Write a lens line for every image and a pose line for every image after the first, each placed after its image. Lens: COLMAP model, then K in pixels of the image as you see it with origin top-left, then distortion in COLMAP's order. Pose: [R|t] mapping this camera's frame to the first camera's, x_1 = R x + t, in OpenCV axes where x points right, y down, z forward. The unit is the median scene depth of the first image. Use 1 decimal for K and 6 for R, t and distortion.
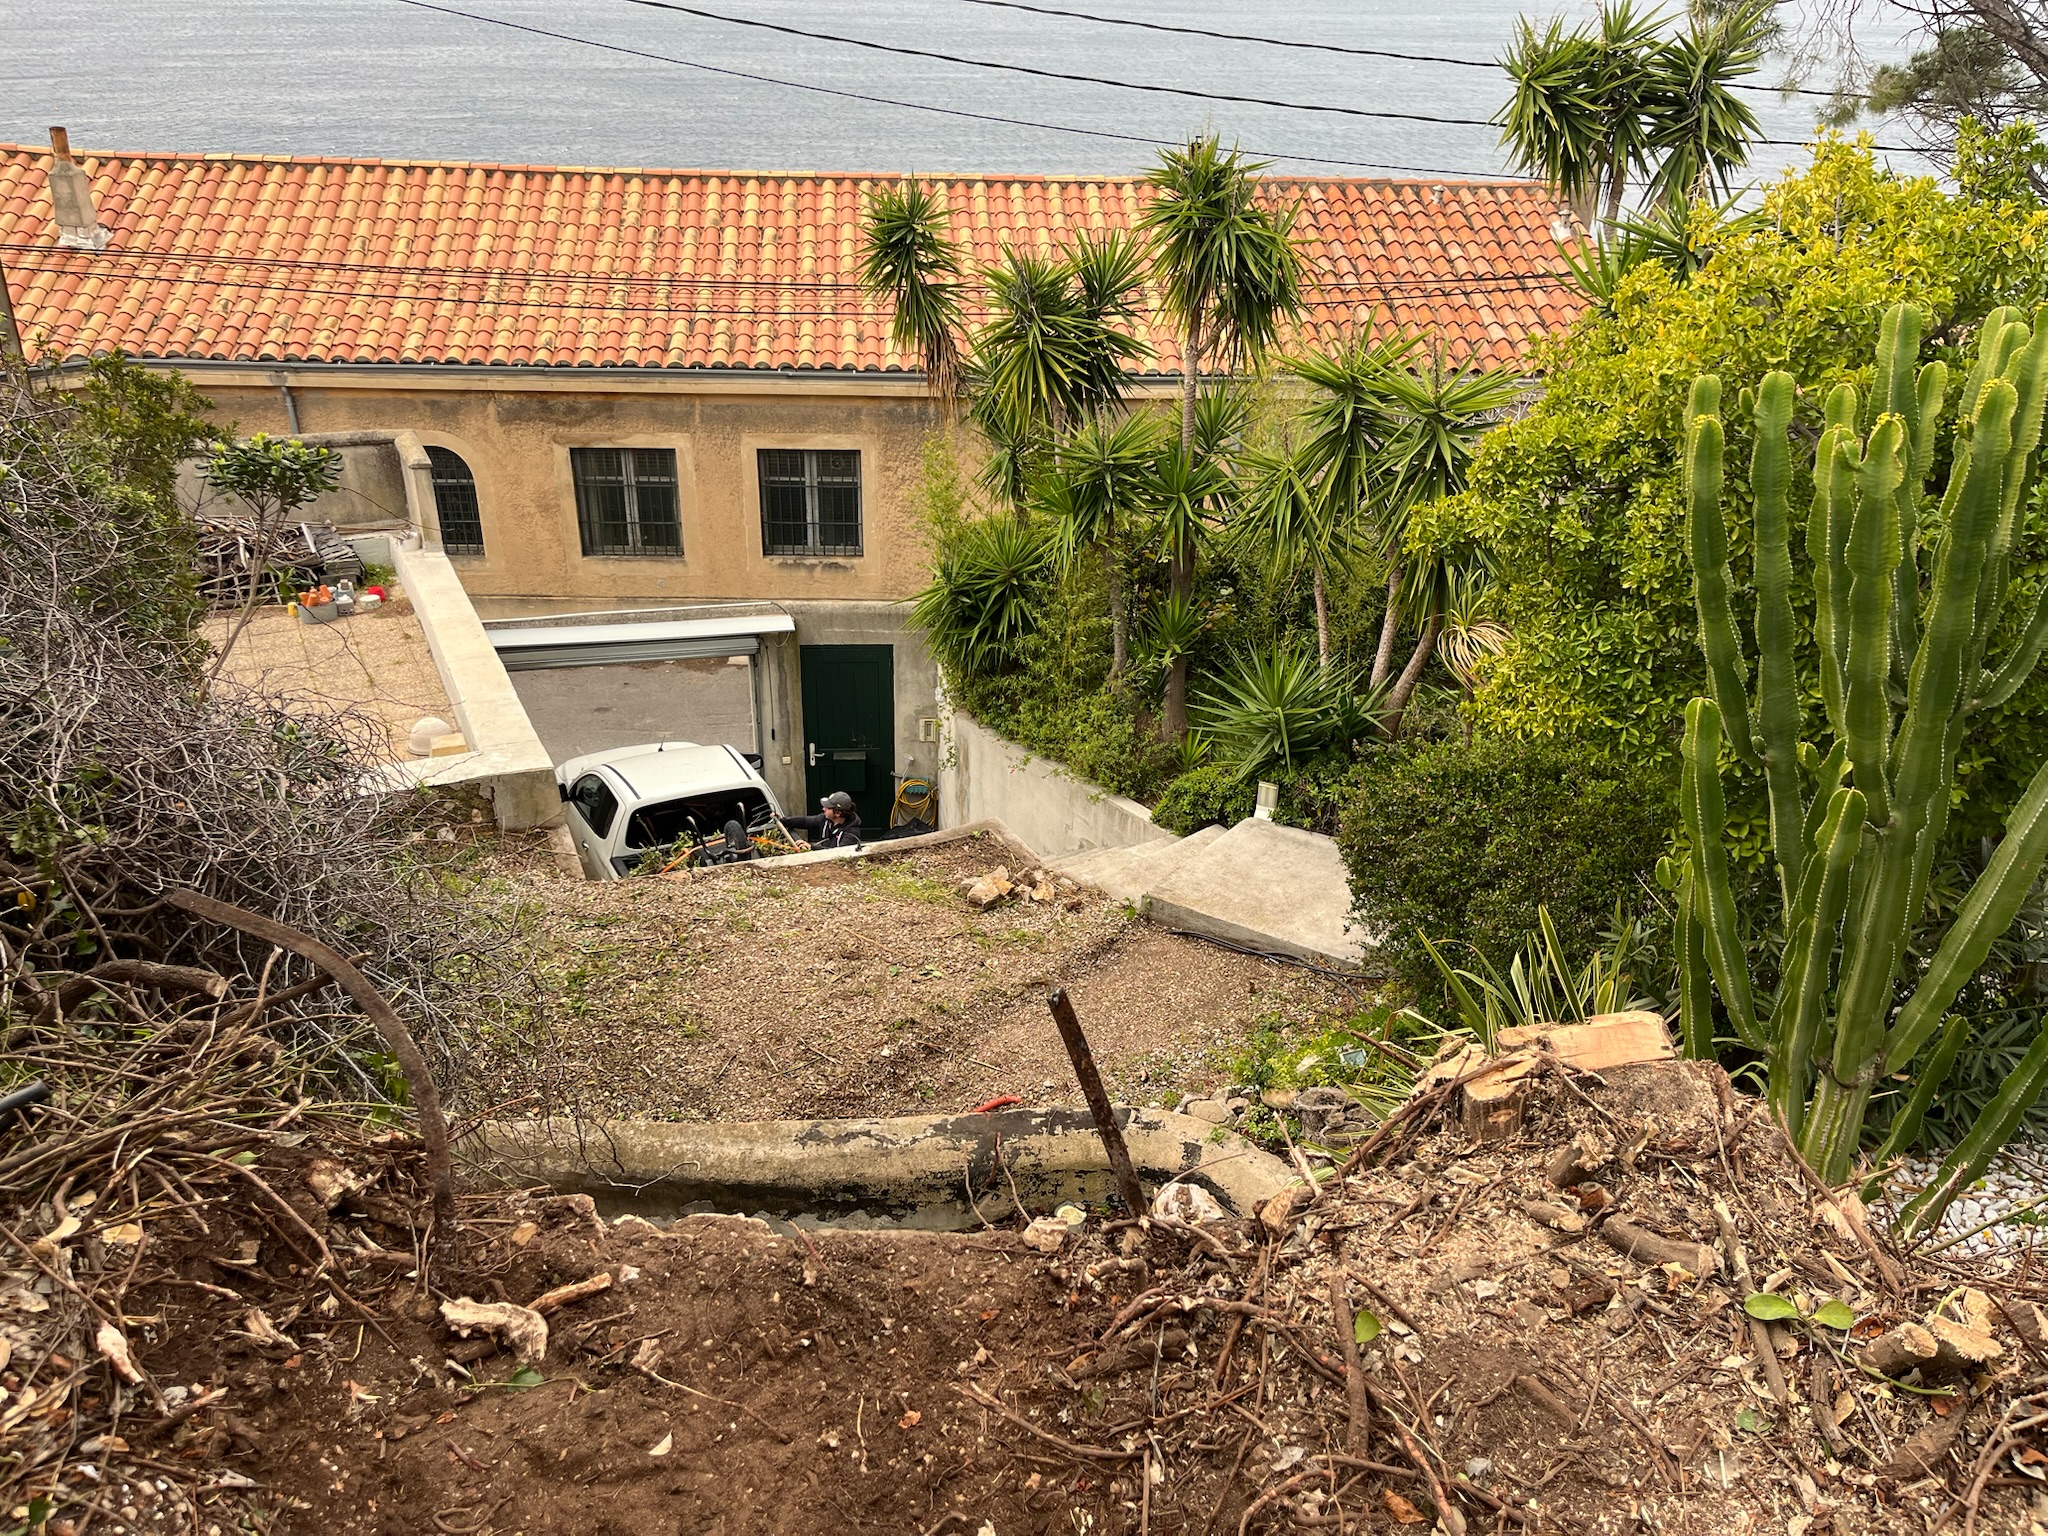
lens RADIAL K [[1335.8, 0, 966.2], [0, 1335.8, 677.4], [0, 0, 1]] dist [0.017945, -0.001399]
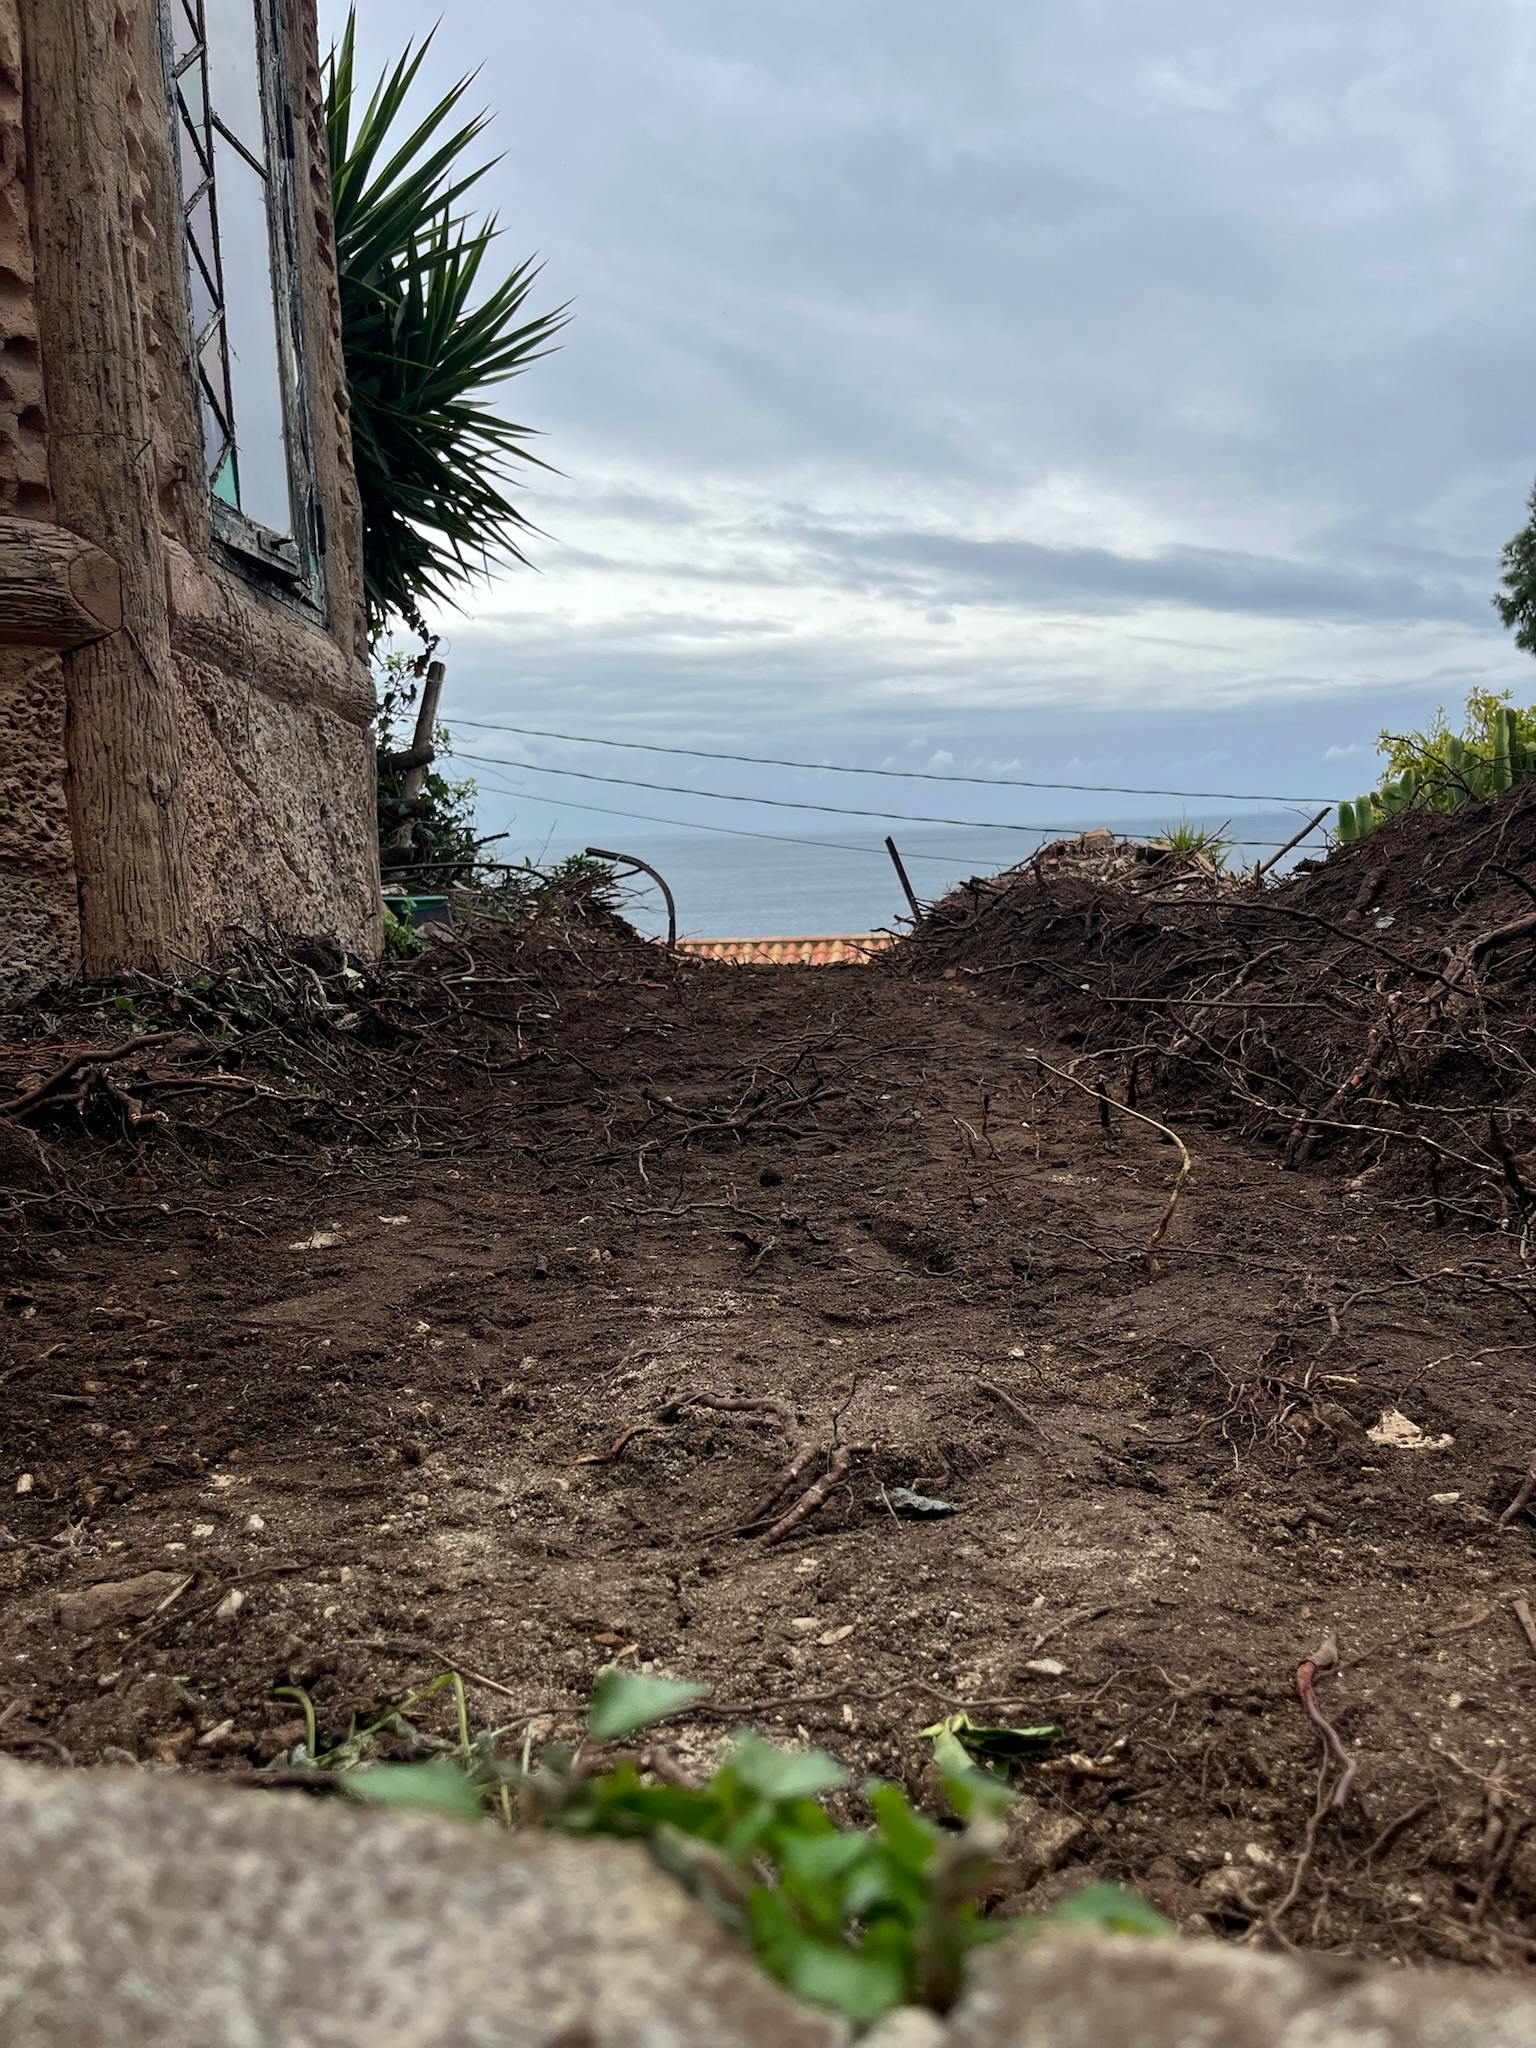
lens RADIAL K [[1559.9, 0, 778.3], [0, 1559.9, 1085.8], [0, 0, 1]] dist [0.053007, -0.087300]
pose [[0.972408, -0.041559, -0.229556, 0.088651], [-0.047318, 0.928414, -0.368521, 0.298550], [0.228438, 0.369215, 0.900831, -0.283100]]
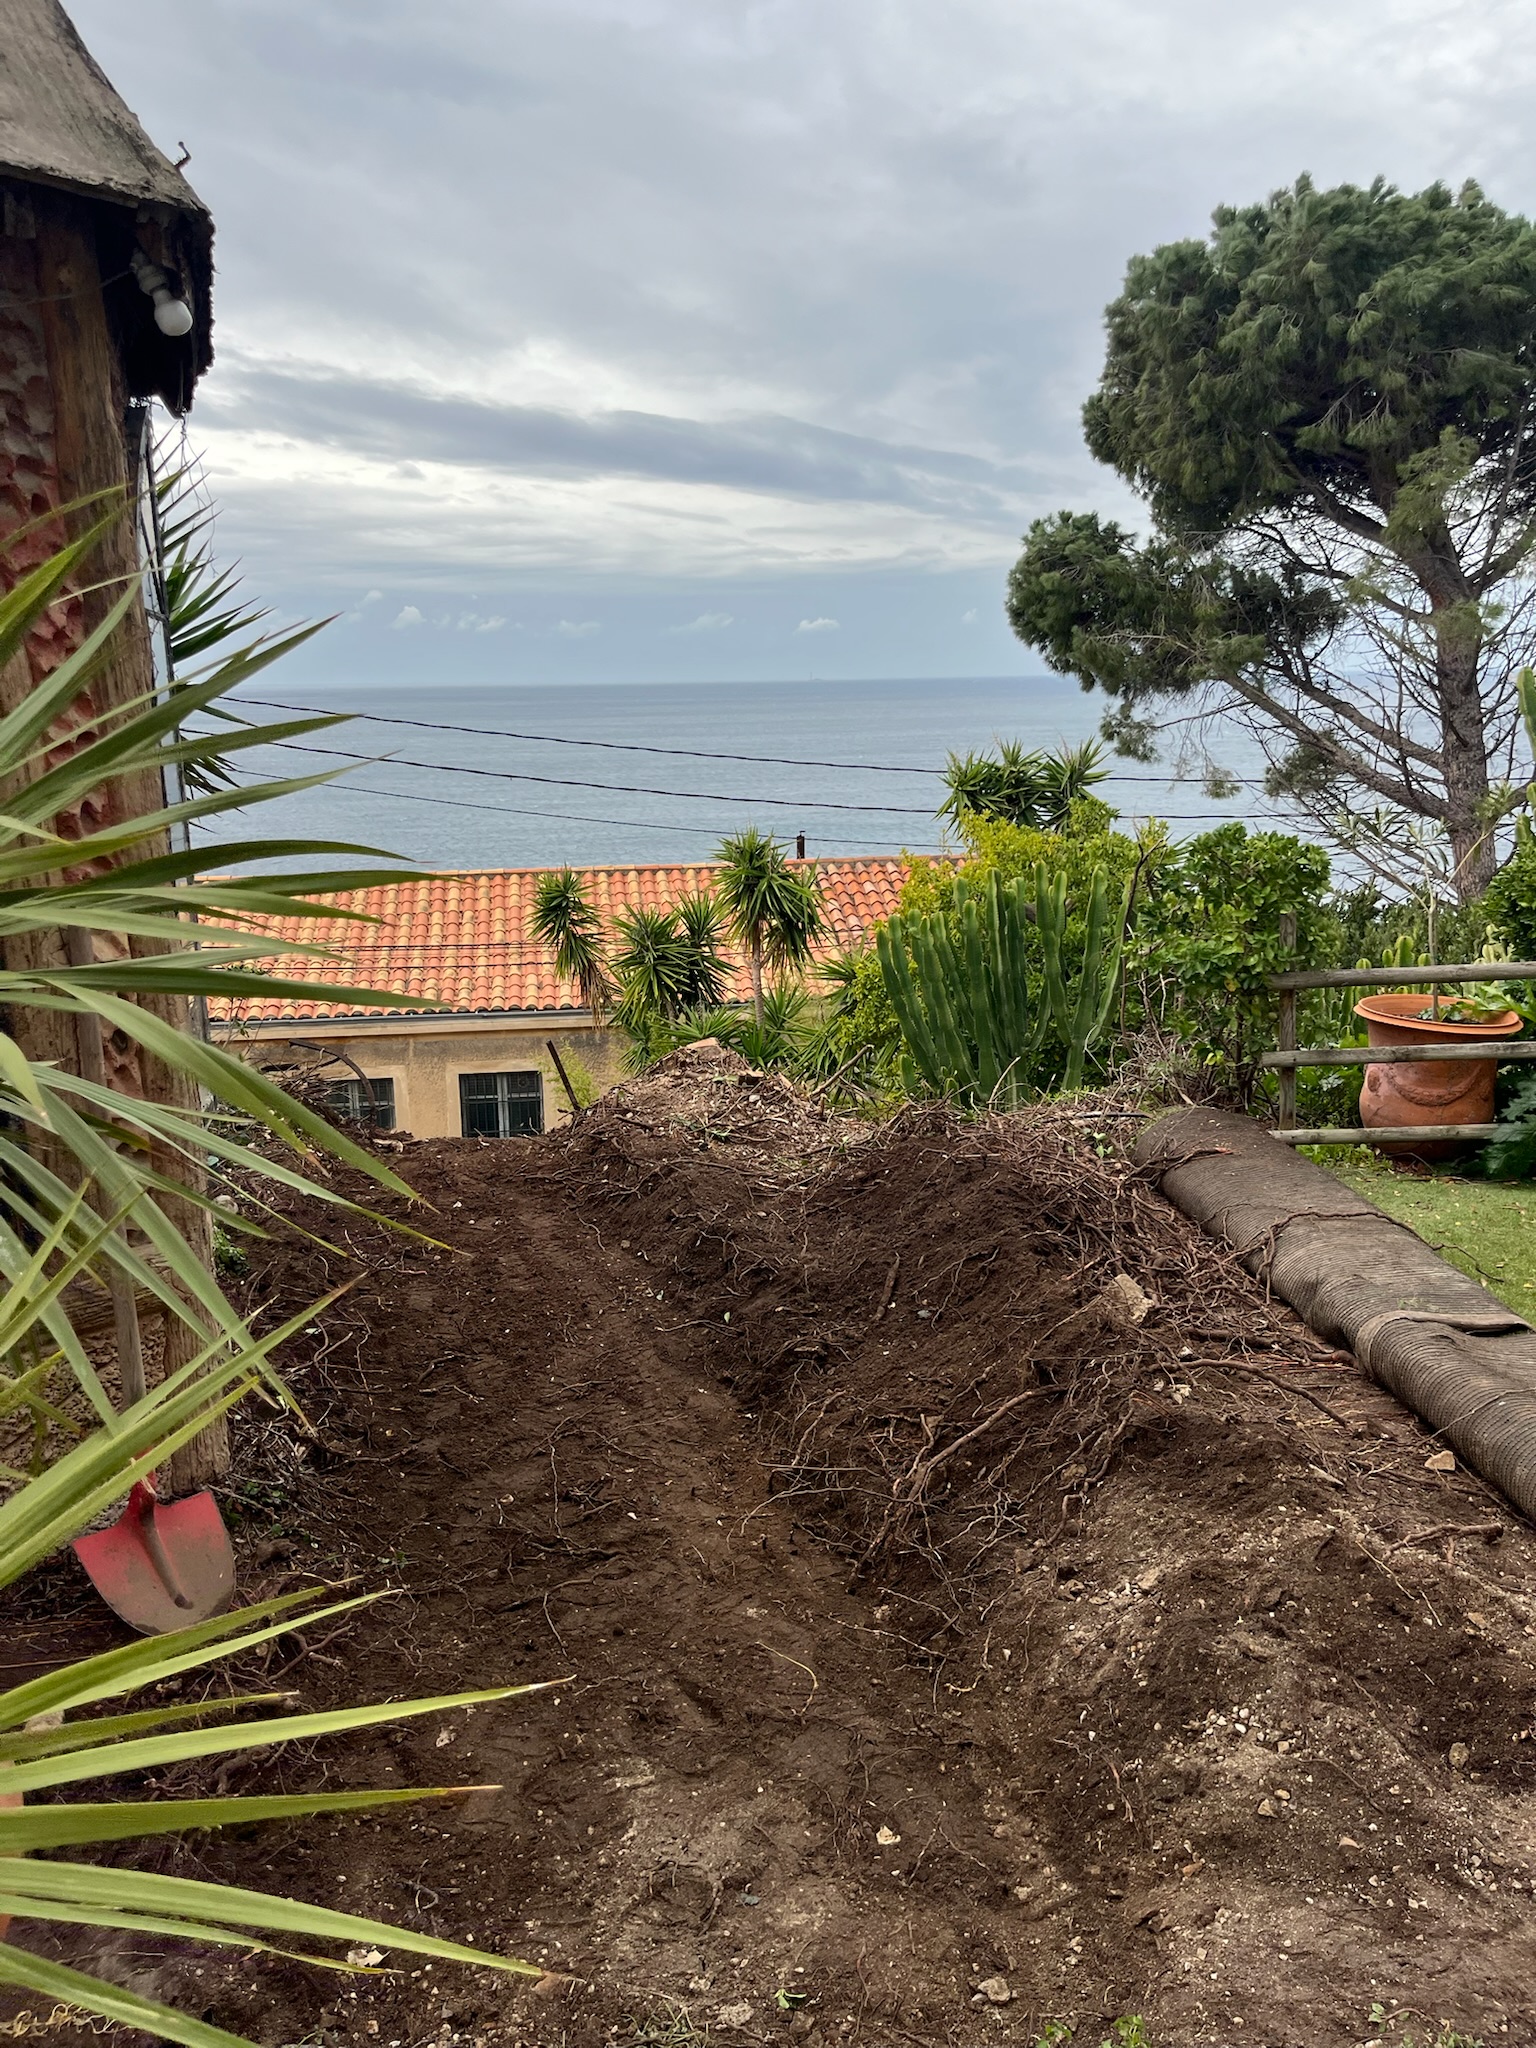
lens RADIAL K [[1662.6, 0, 820.3], [0, 1662.6, 999.0], [0, 0, 1]] dist [0.053787, -0.086105]
pose [[0.996389, -0.050399, 0.068329, 0.076470], [0.067906, 0.956116, -0.285009, 0.223910], [-0.050966, 0.288620, 0.956086, -0.522127]]
